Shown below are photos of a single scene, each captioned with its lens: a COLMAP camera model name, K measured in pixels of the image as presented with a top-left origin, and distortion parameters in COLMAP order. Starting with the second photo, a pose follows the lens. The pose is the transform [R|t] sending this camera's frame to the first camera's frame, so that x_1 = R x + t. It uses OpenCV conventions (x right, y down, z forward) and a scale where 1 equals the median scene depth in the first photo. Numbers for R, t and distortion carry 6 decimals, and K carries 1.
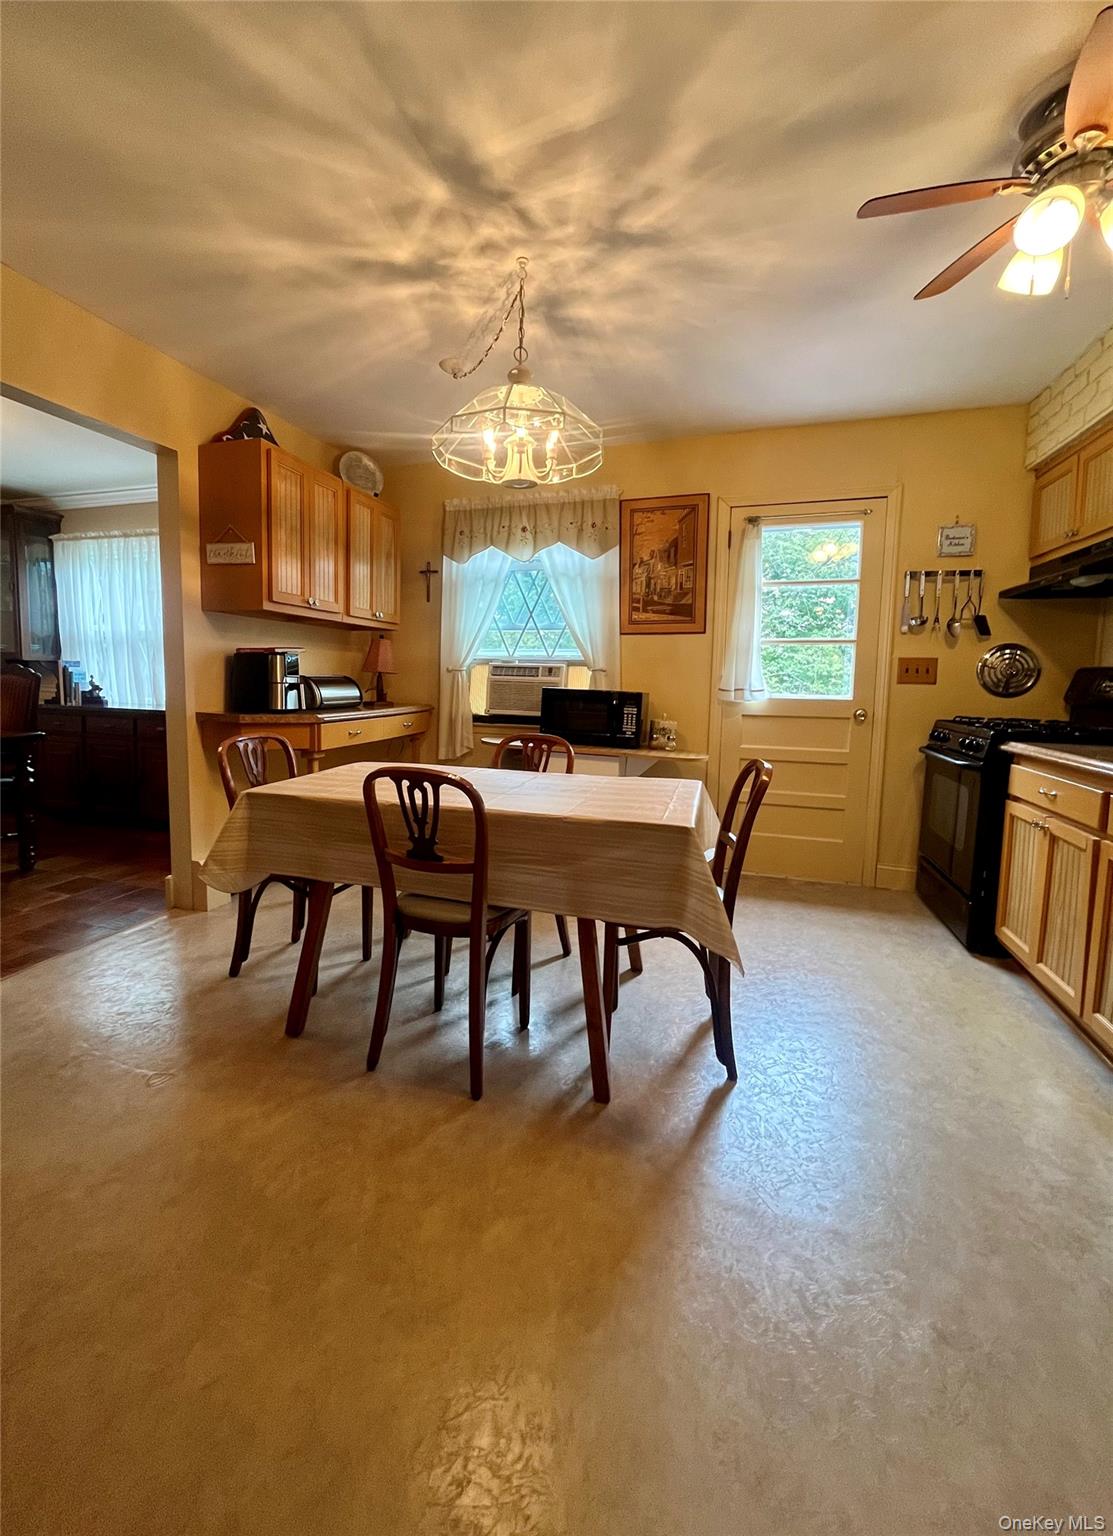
lens RADIAL K [[645.0, 0, 517.7], [0, 645.0, 732.9], [0, 0, 1]] dist [0.000320, -0.000608]
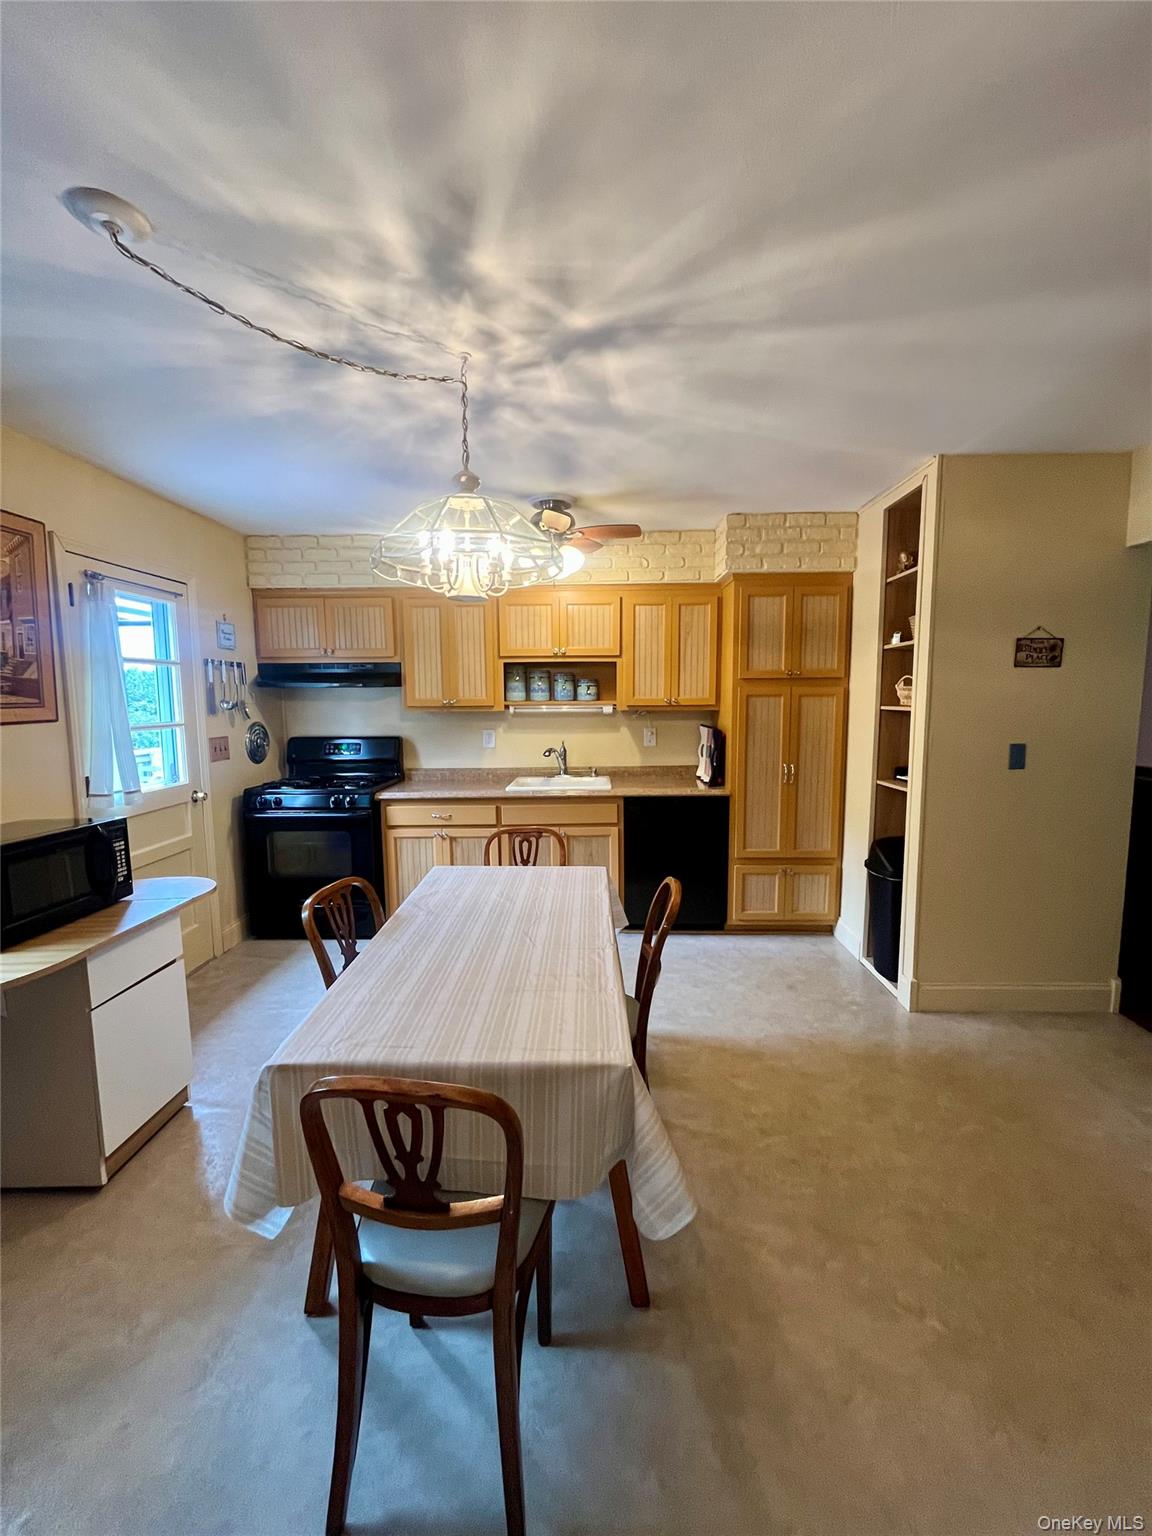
lens RADIAL K [[619.1, 0, 578.2], [0, 619.1, 763.6], [0, 0, 1]] dist [-0.002744, 0.000037]
pose [[-0.295093, -0.113025, 0.948760, -0.568979], [0.091718, 0.985042, 0.145875, -0.169047], [-0.951056, 0.130065, -0.280313, 0.711196]]
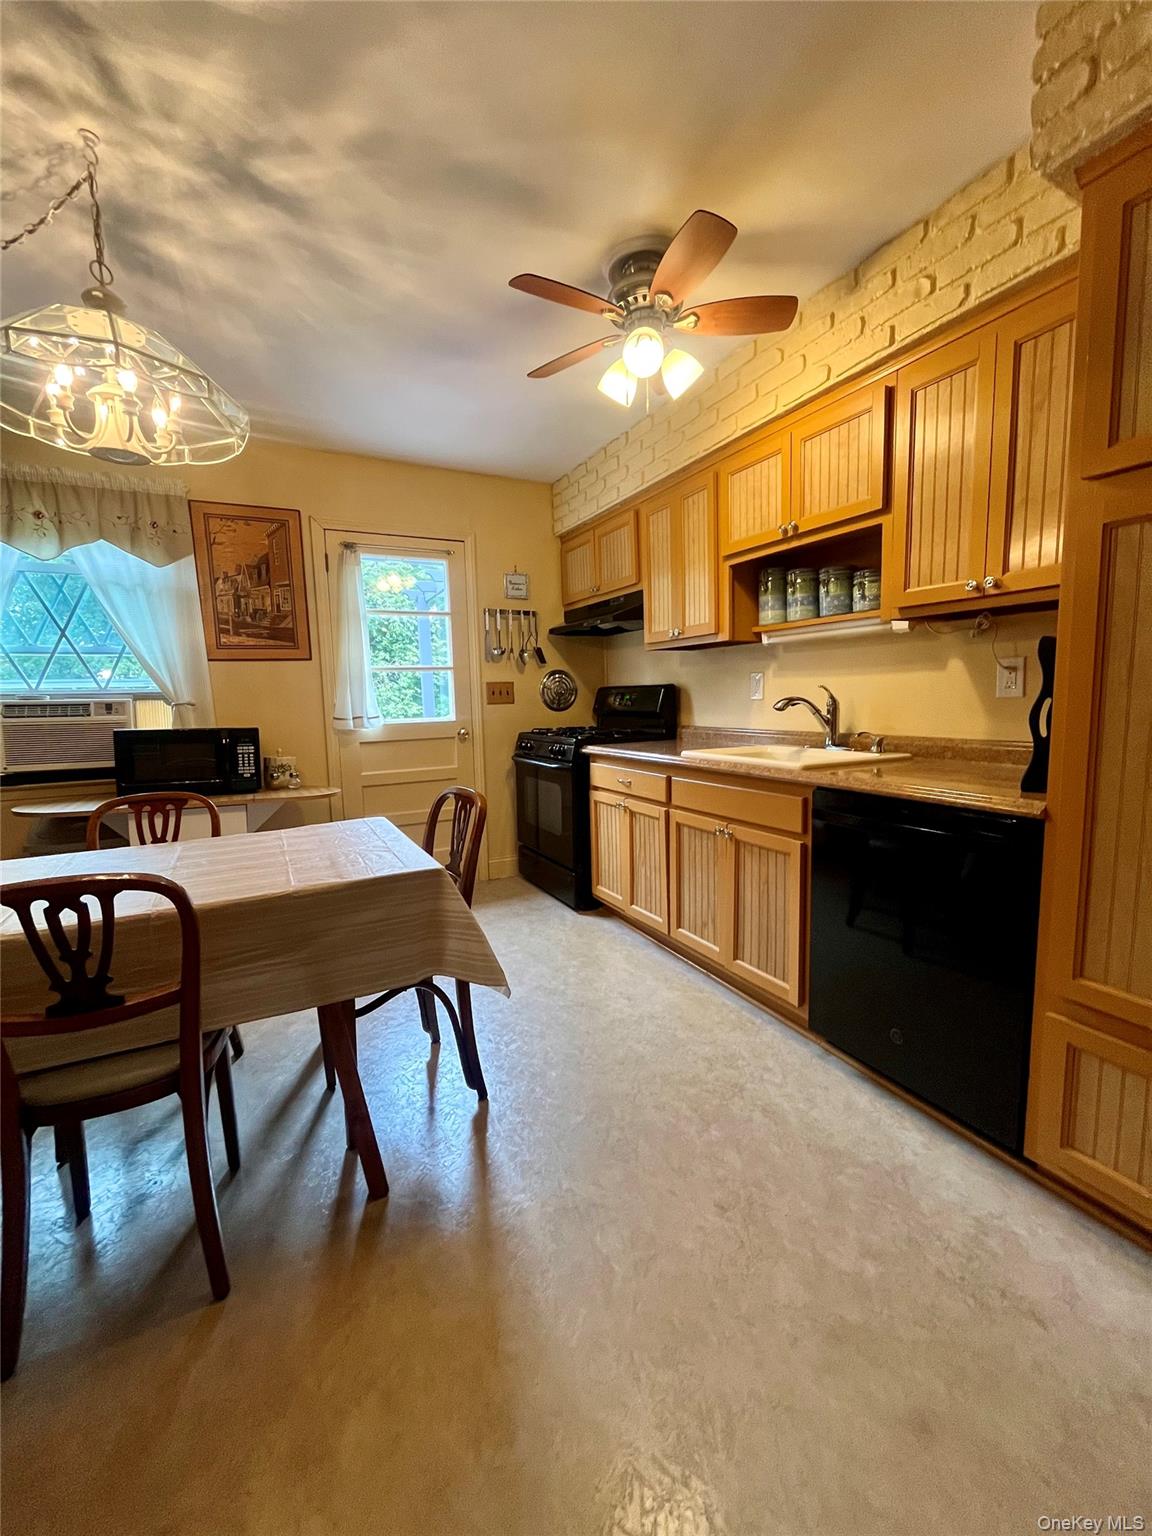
lens RADIAL K [[619.1, 0, 578.2], [0, 619.1, 763.6], [0, 0, 1]] dist [-0.002744, 0.000037]
pose [[0.692873, -0.113453, 0.712078, -0.109967], [0.100507, 0.993099, 0.060431, -0.020870], [-0.714020, 0.029698, 0.699495, 0.099017]]
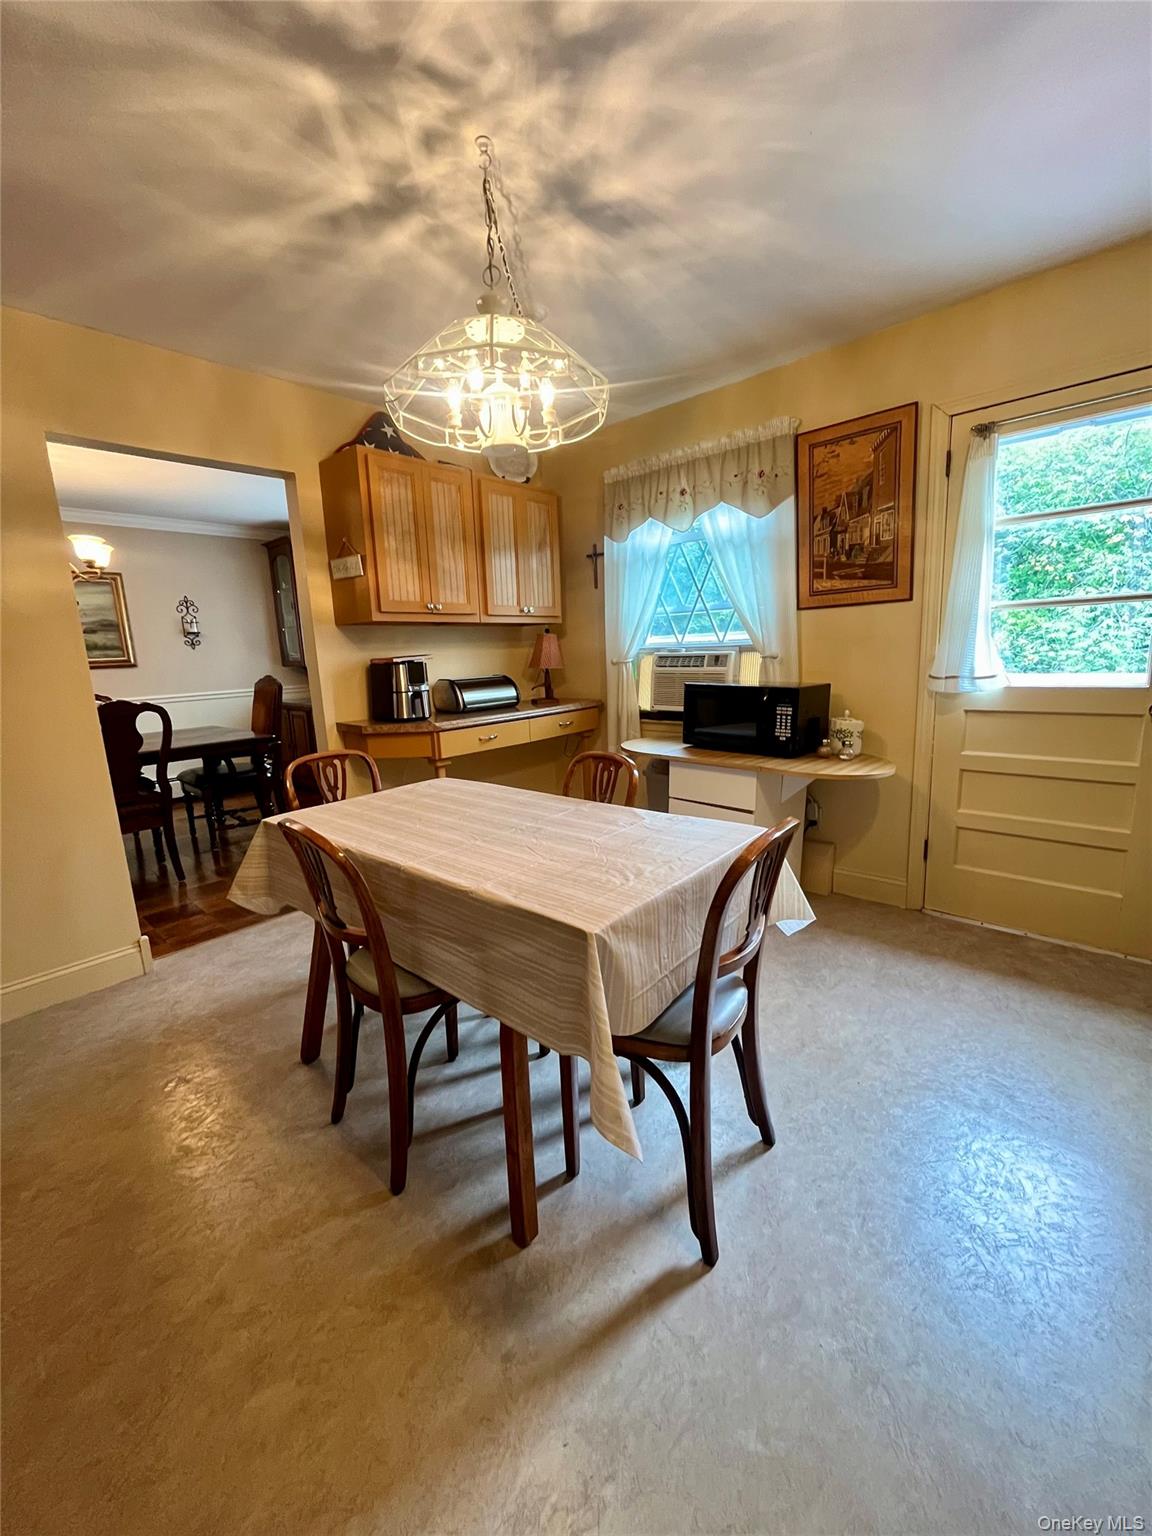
lens RADIAL K [[622.5, 0, 579.6], [0, 622.5, 763.0], [0, 0, 1]] dist [0.000670, 0.000020]
pose [[0.915572, 0.017505, -0.401772, 0.252640], [0.021535, 0.995485, 0.092446, -0.046402], [0.401576, -0.093293, 0.911062, 0.192586]]
